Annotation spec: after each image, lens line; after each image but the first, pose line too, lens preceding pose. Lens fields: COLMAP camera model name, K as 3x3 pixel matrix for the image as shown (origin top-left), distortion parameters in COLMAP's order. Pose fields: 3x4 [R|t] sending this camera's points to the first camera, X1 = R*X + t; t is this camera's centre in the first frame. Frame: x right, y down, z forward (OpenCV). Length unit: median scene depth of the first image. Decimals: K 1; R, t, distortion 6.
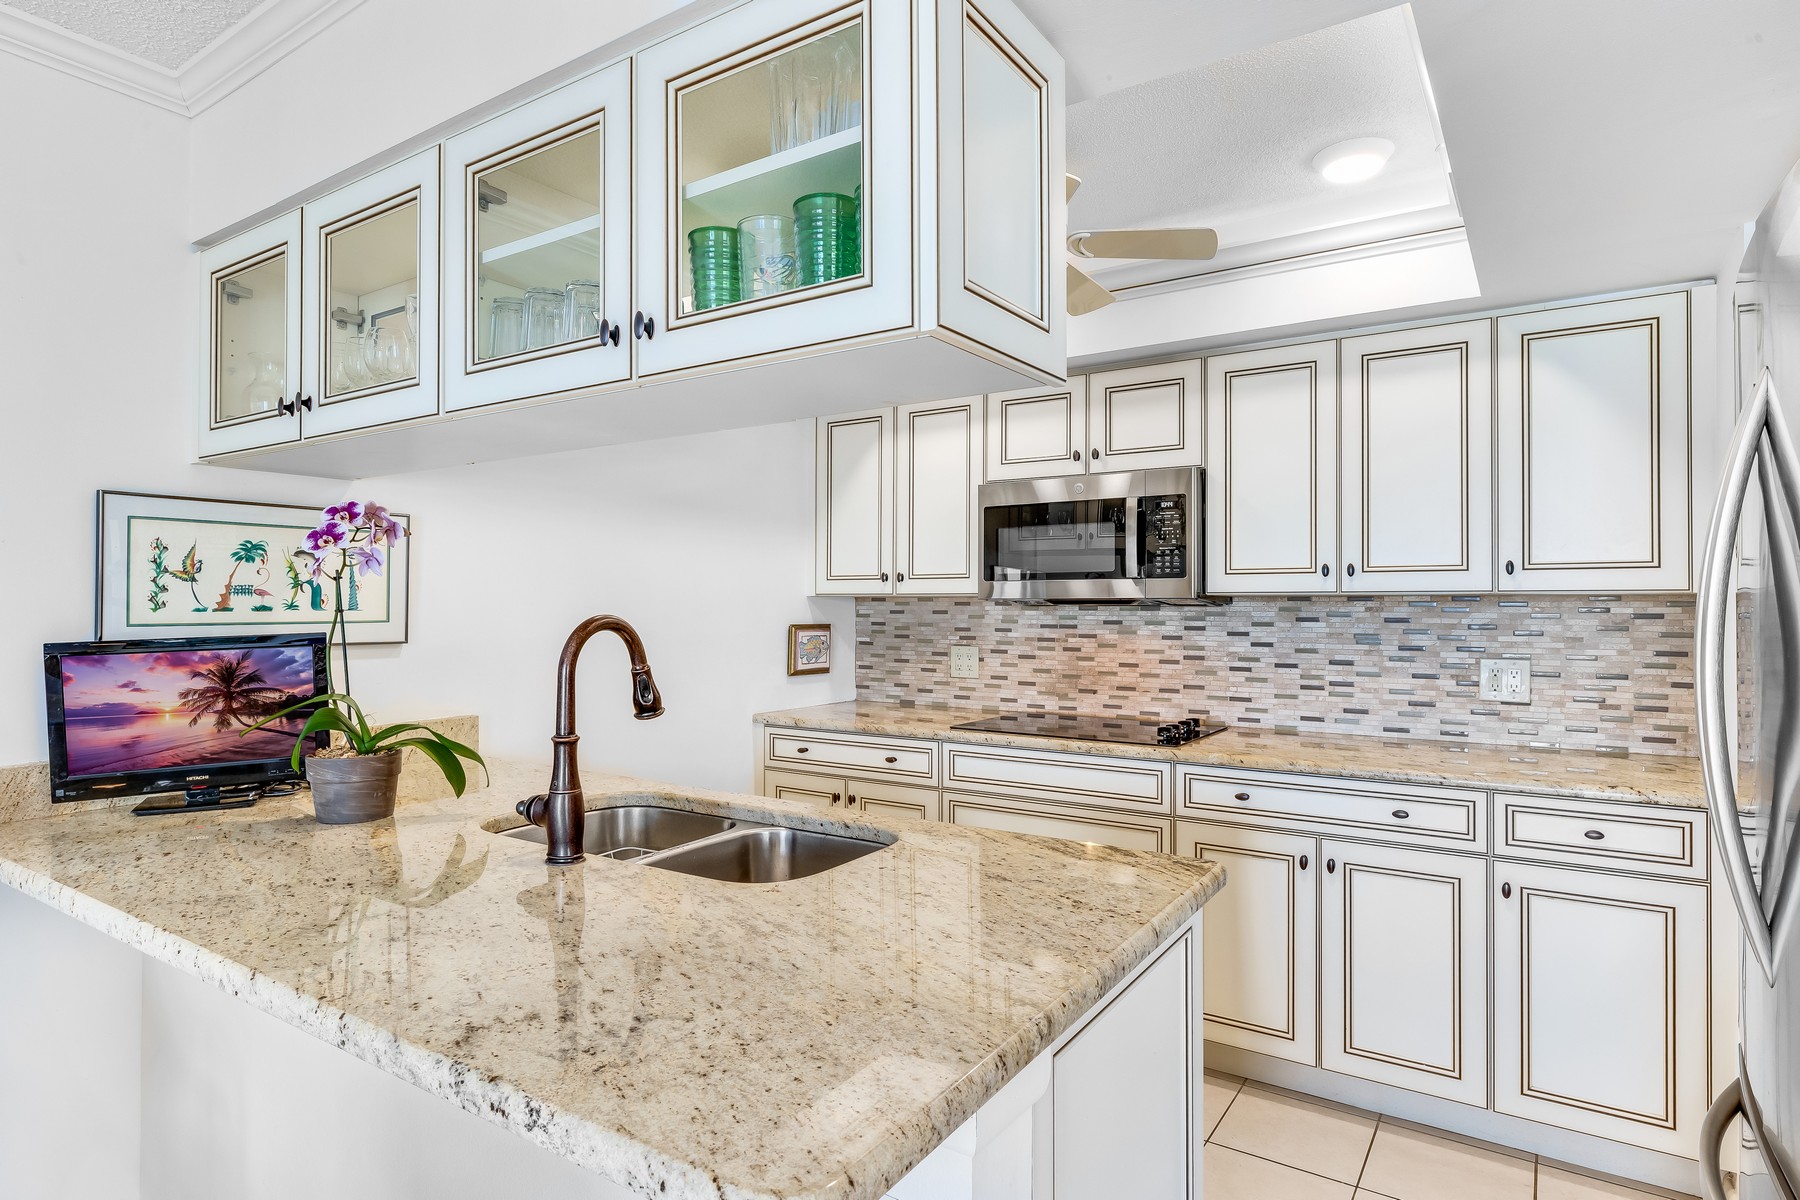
lens RADIAL K [[957.3, 0, 896.5], [0, 957.3, 590.6], [0, 0, 1]] dist [-0.005749, -0.000049]
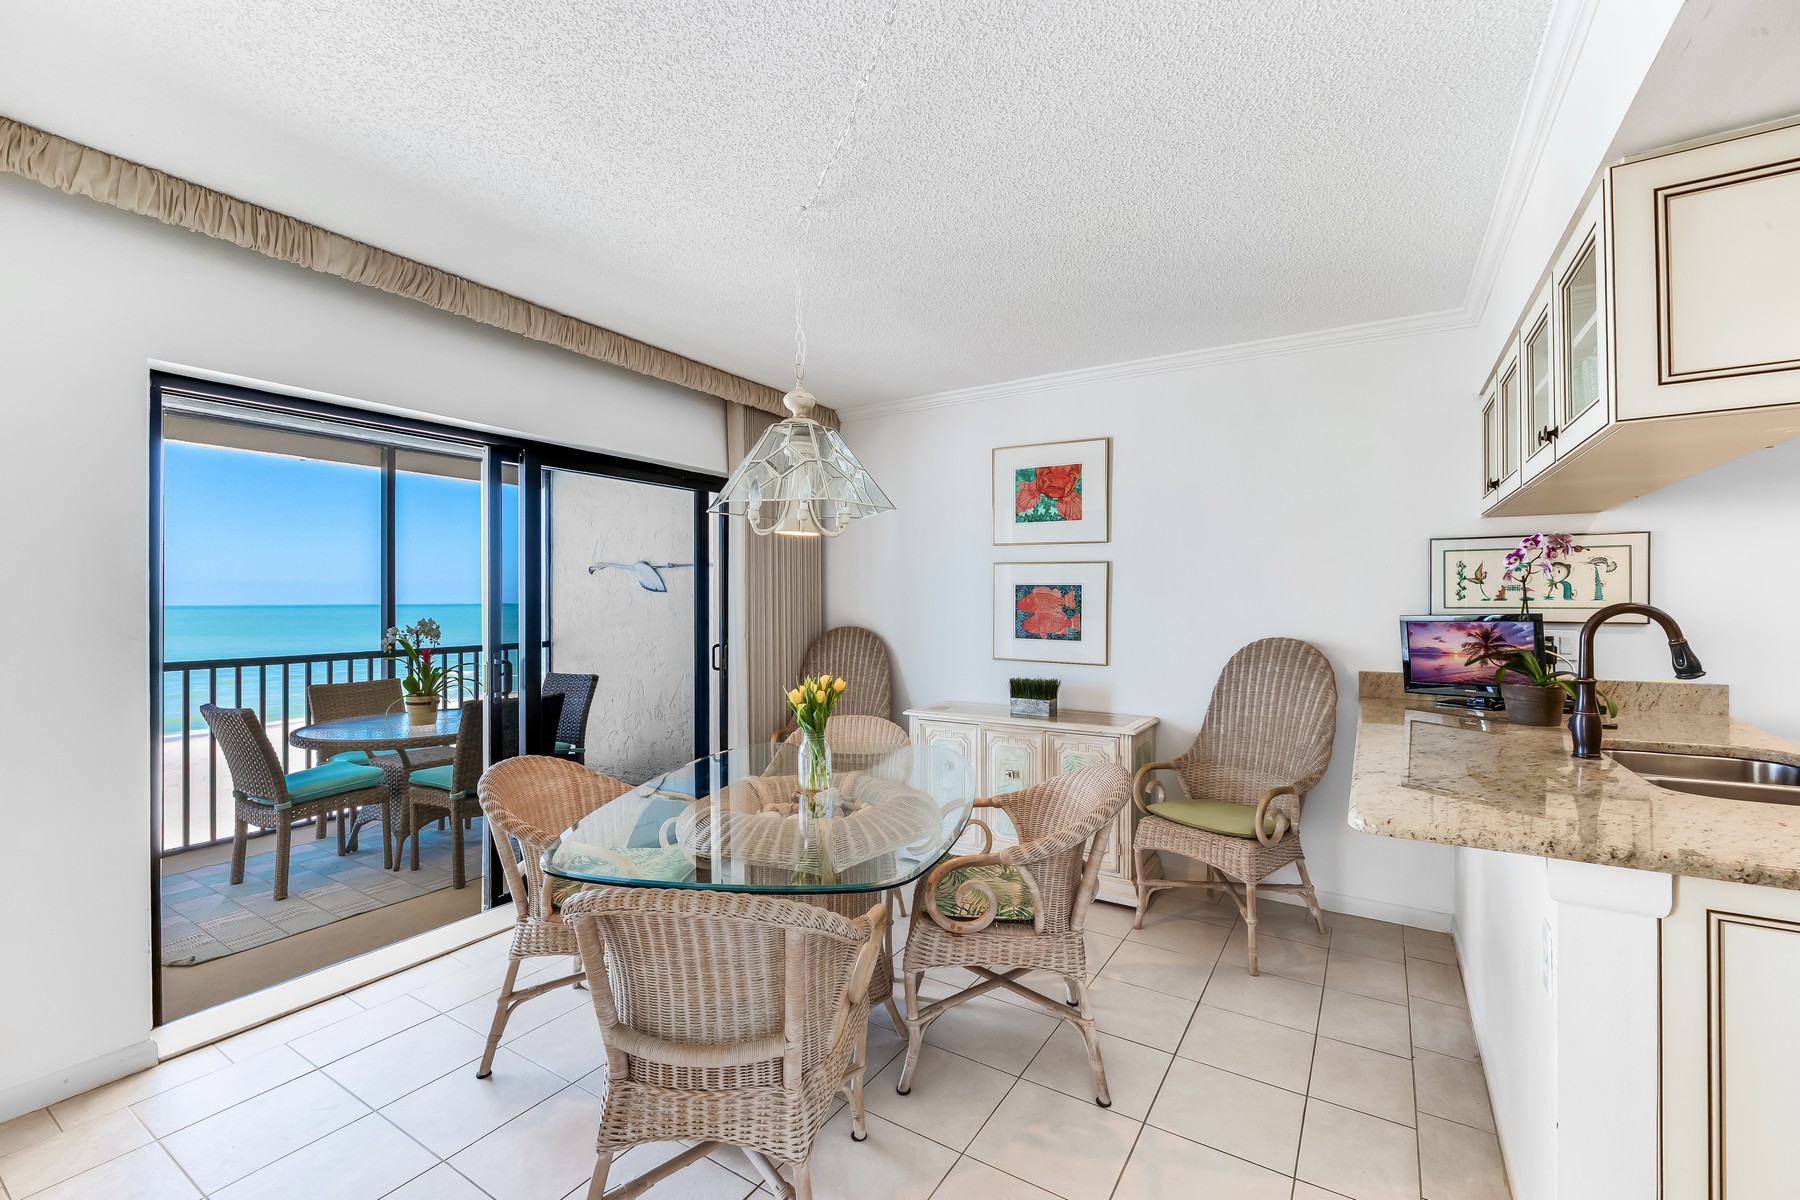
lens RADIAL K [[767.5, 0, 913.3], [0, 767.5, 604.9], [0, 0, 1]] dist [-0.010767, -0.000475]
pose [[0.043282, 0.007879, -0.999032, 0.586783], [0.017167, 0.999815, 0.008629, -0.000563], [0.998915, -0.017524, 0.043139, -0.114228]]
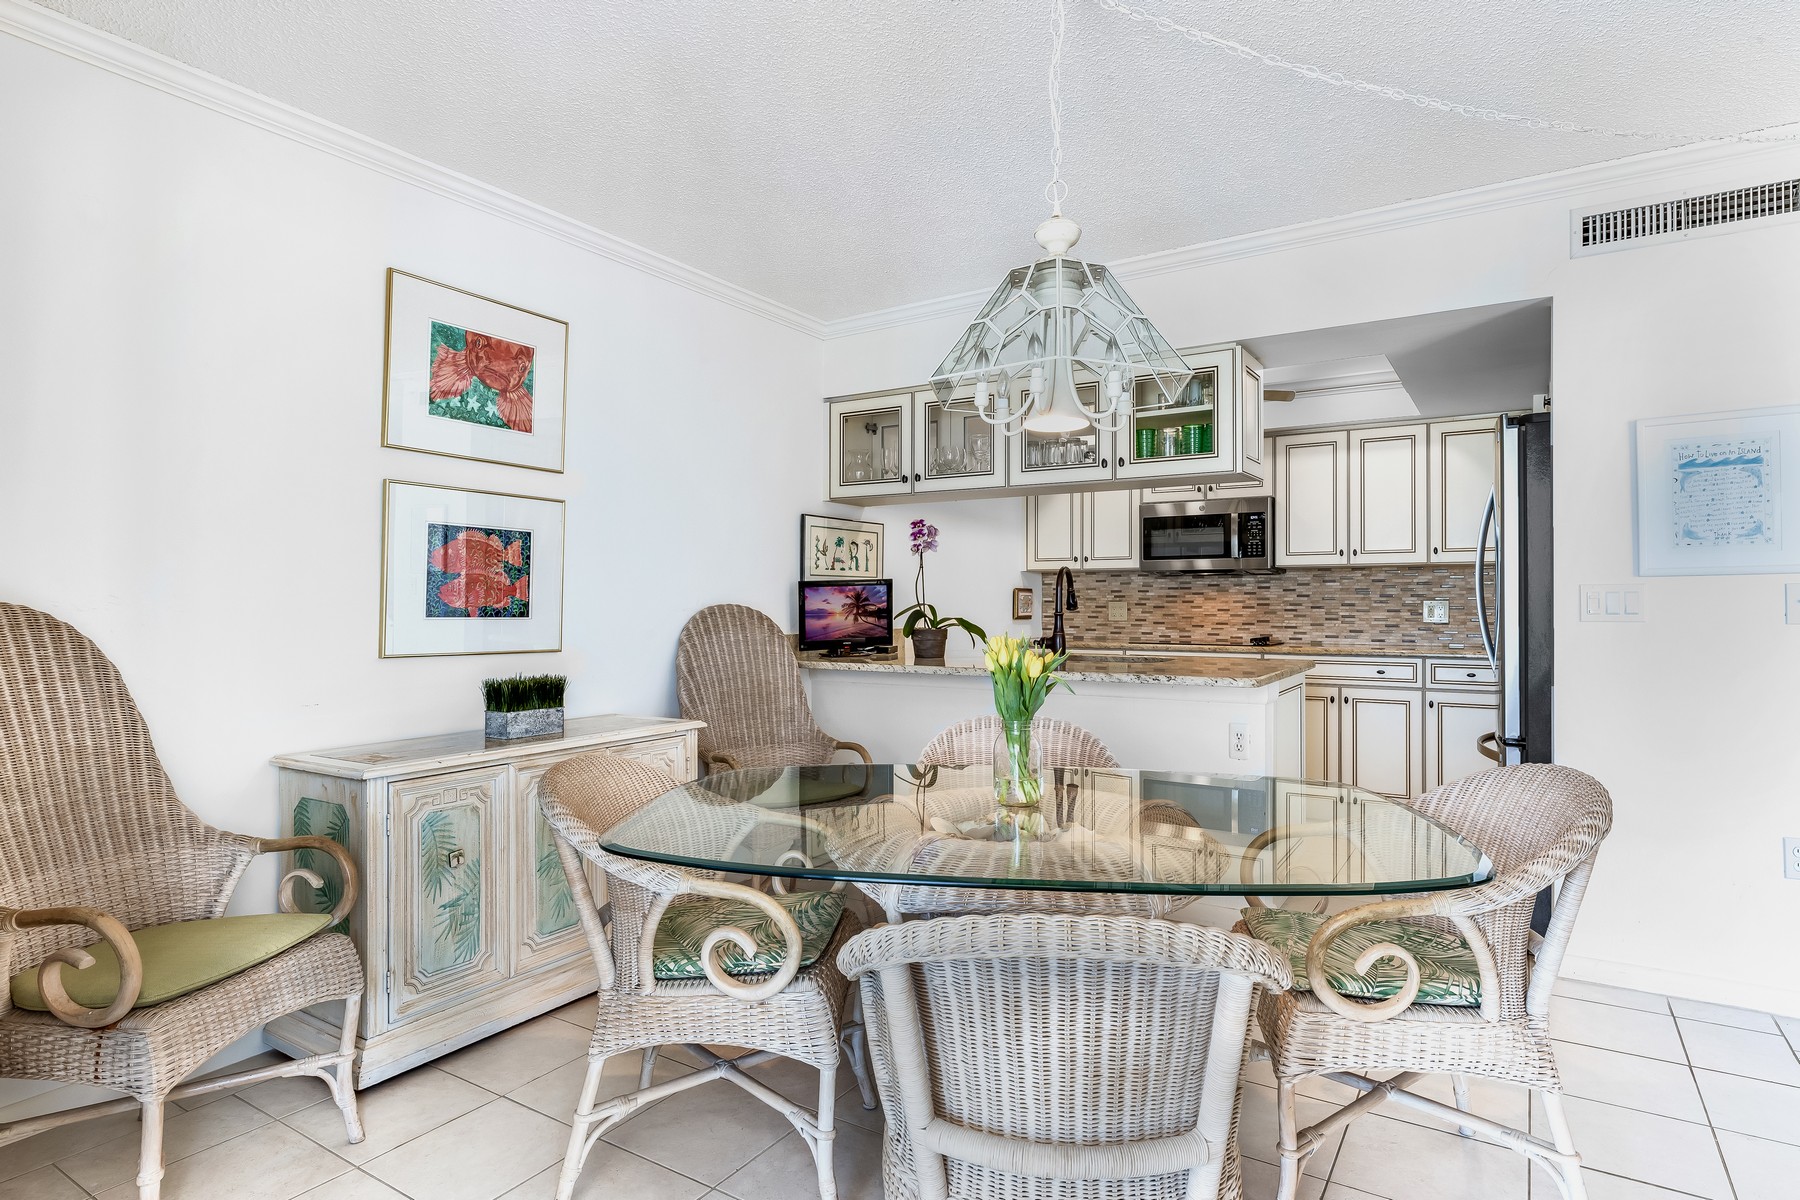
lens RADIAL K [[957.3, 0, 901.7], [0, 957.3, 591.2], [0, 0, 1]] dist [-0.005749, -0.000049]
pose [[0.999729, -0.000927, 0.023279, -0.560023], [0.000840, 0.999993, 0.003736, 0.056540], [-0.023283, -0.003715, 0.999722, -1.047953]]
